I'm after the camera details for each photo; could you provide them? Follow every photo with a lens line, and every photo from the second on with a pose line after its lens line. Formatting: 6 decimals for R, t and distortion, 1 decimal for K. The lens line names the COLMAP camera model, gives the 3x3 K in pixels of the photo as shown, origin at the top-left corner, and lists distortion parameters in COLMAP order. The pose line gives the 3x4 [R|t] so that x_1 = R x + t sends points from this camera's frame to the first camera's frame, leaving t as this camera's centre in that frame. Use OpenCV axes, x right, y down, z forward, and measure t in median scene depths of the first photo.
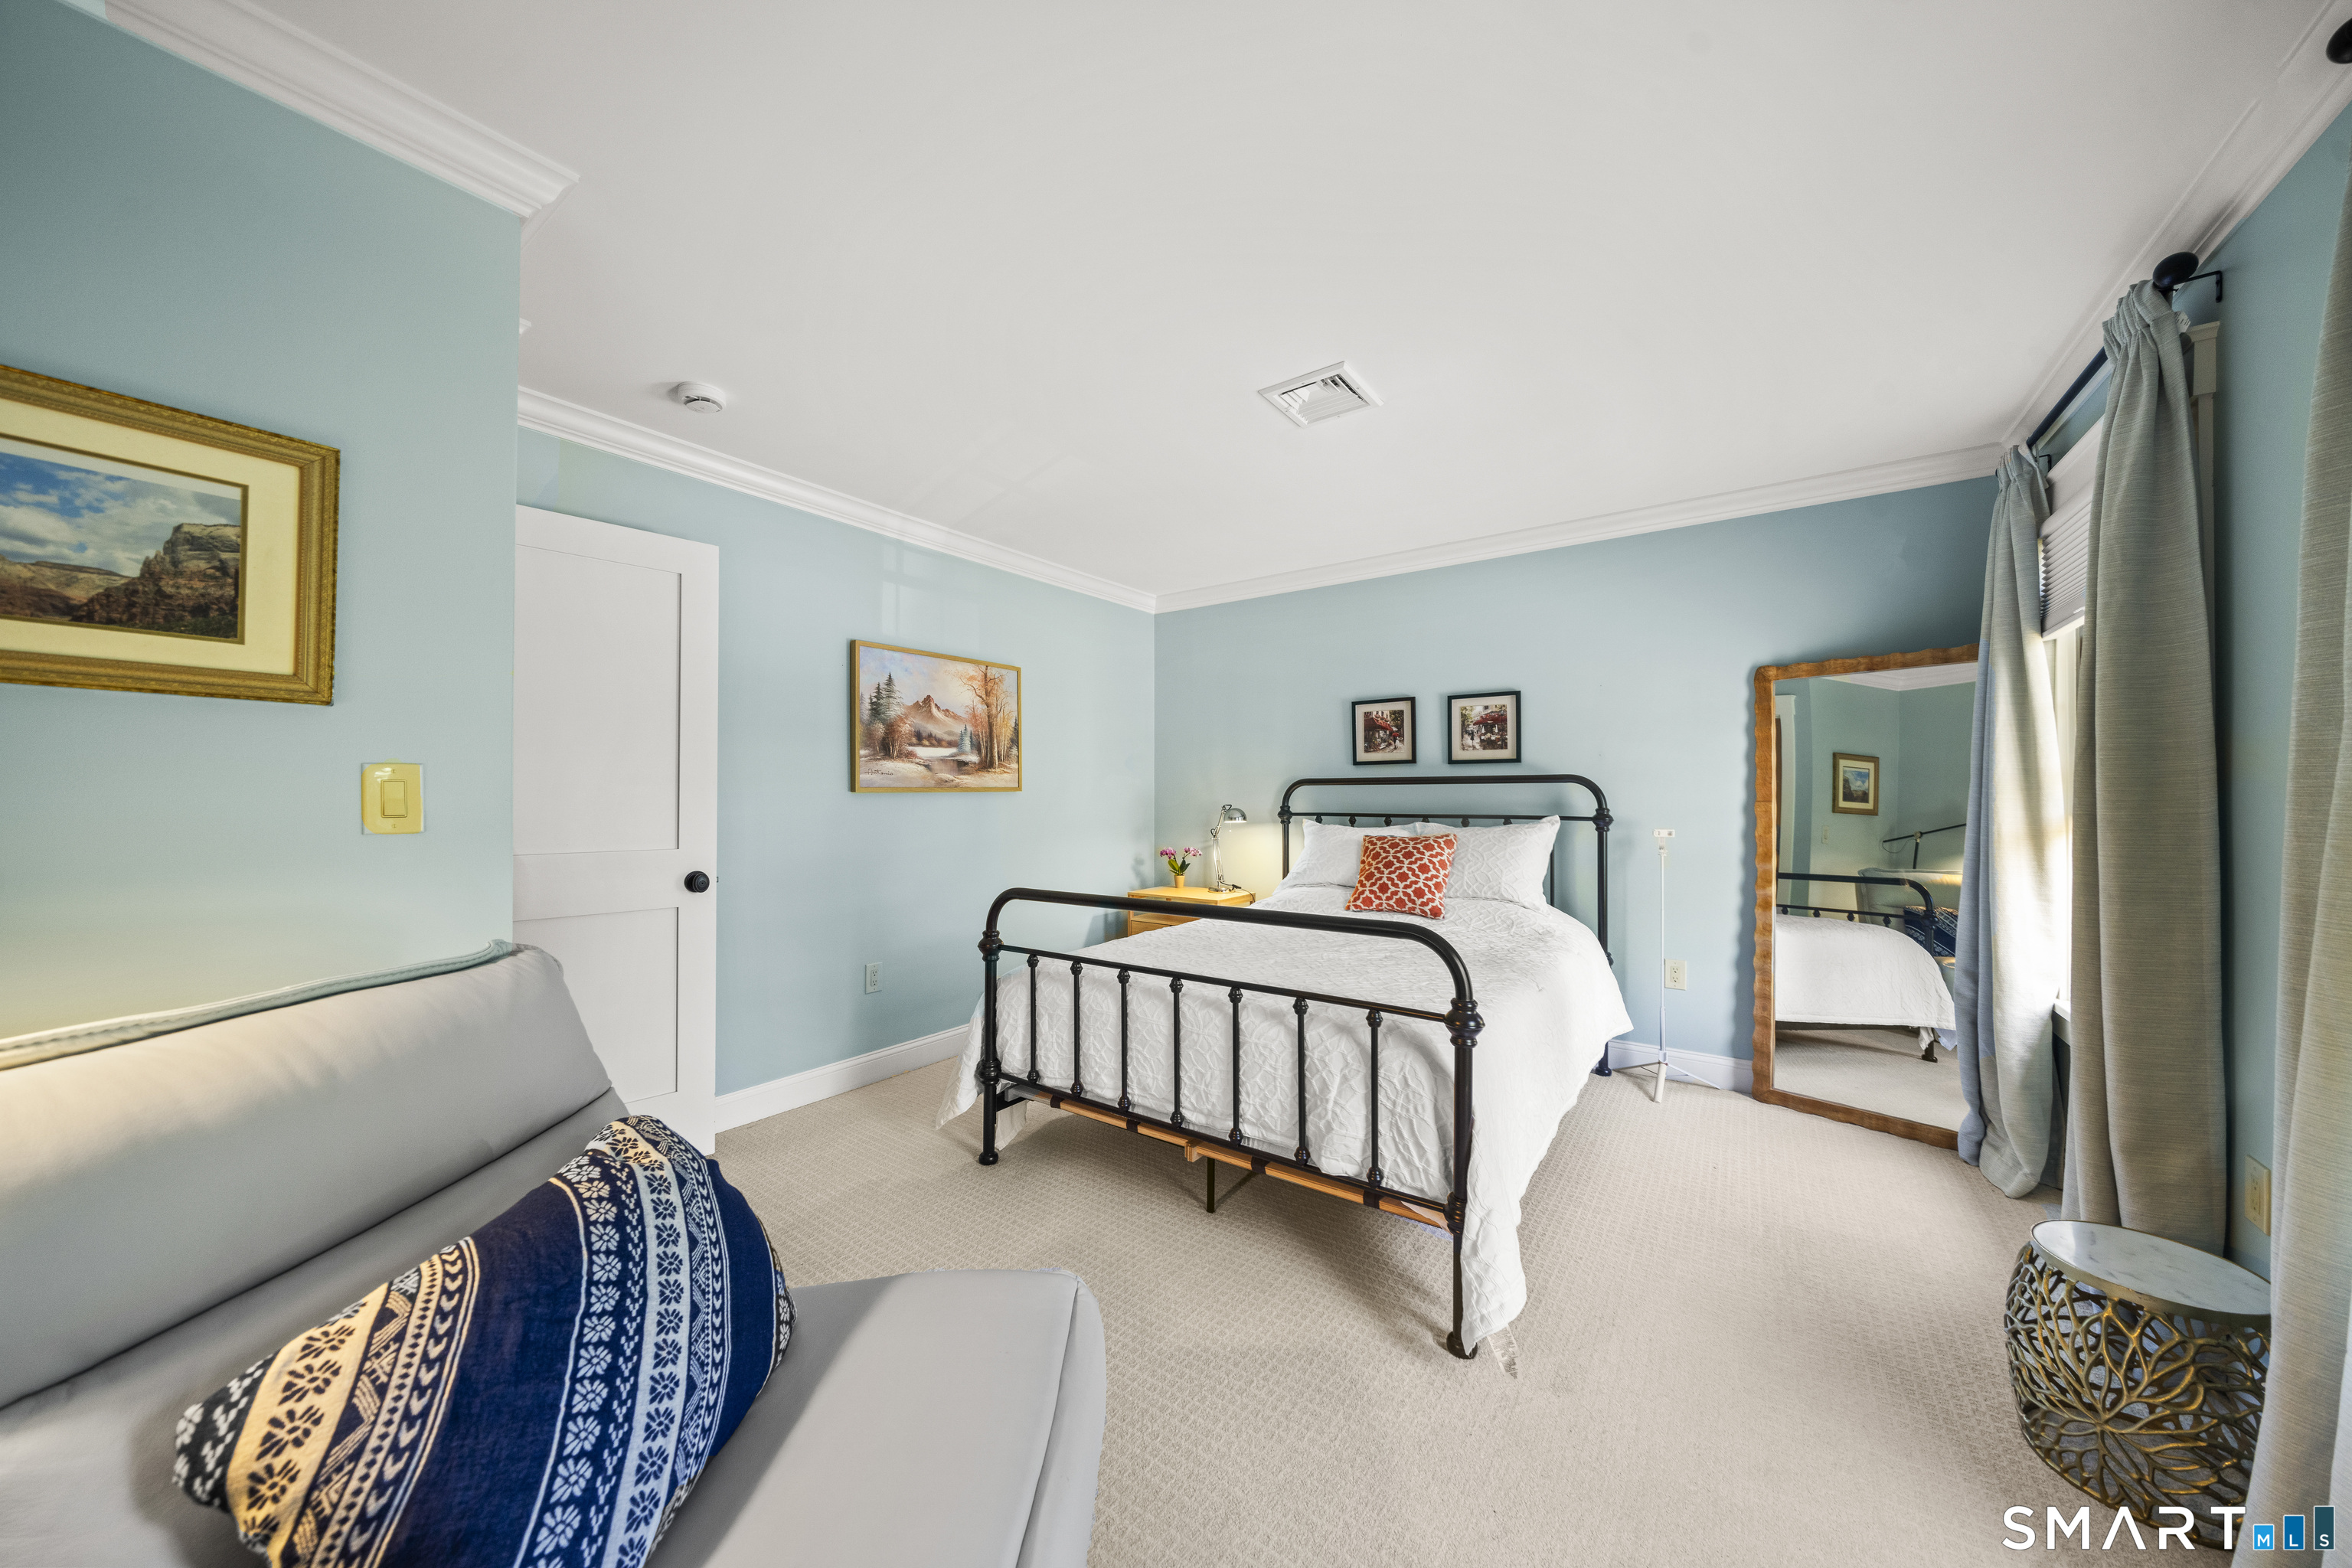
lens RADIAL K [[810.0, 0, 1173.8], [0, 810.0, 788.2], [0, 0, 1]] dist [-0.007831, 0.000399]
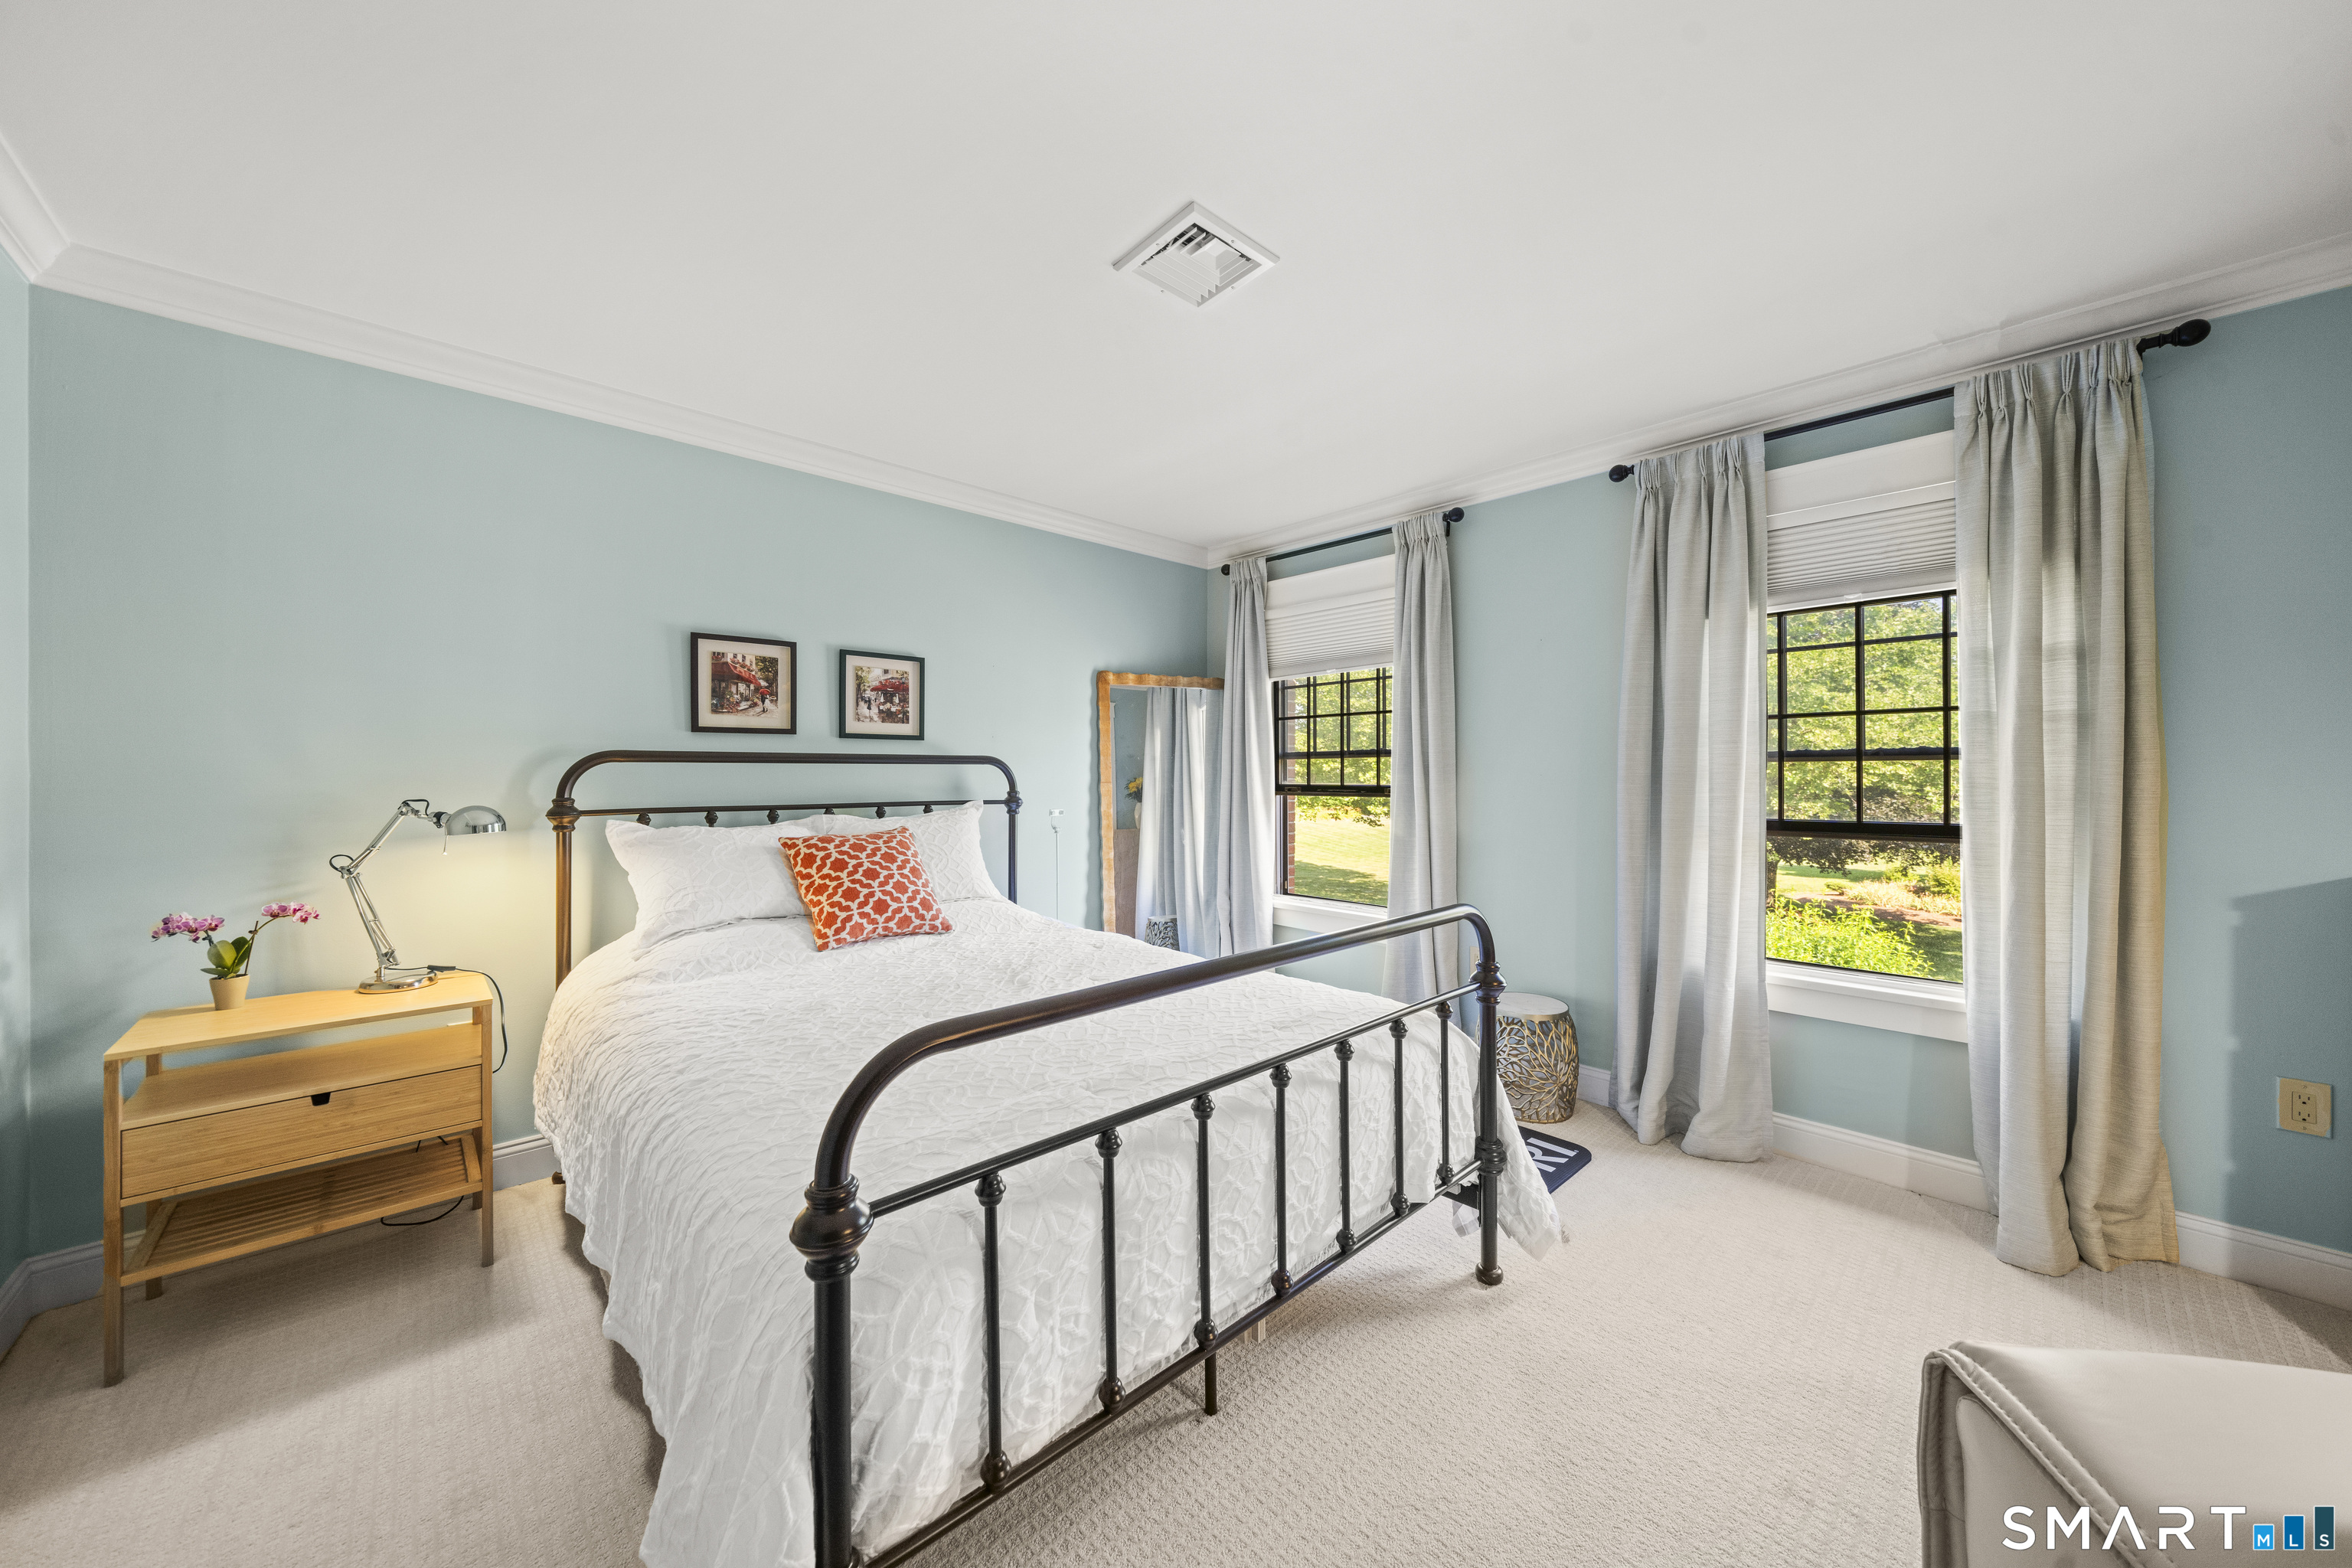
lens RADIAL K [[810.0, 0, 1179.5], [0, 810.0, 777.2], [0, 0, 1]] dist [-0.007831, 0.000399]
pose [[0.183322, -0.000777, 0.983053, -0.362024], [-0.004825, 0.999987, 0.001690, 0.004932], [-0.983041, -0.005053, 0.183315, 0.546548]]
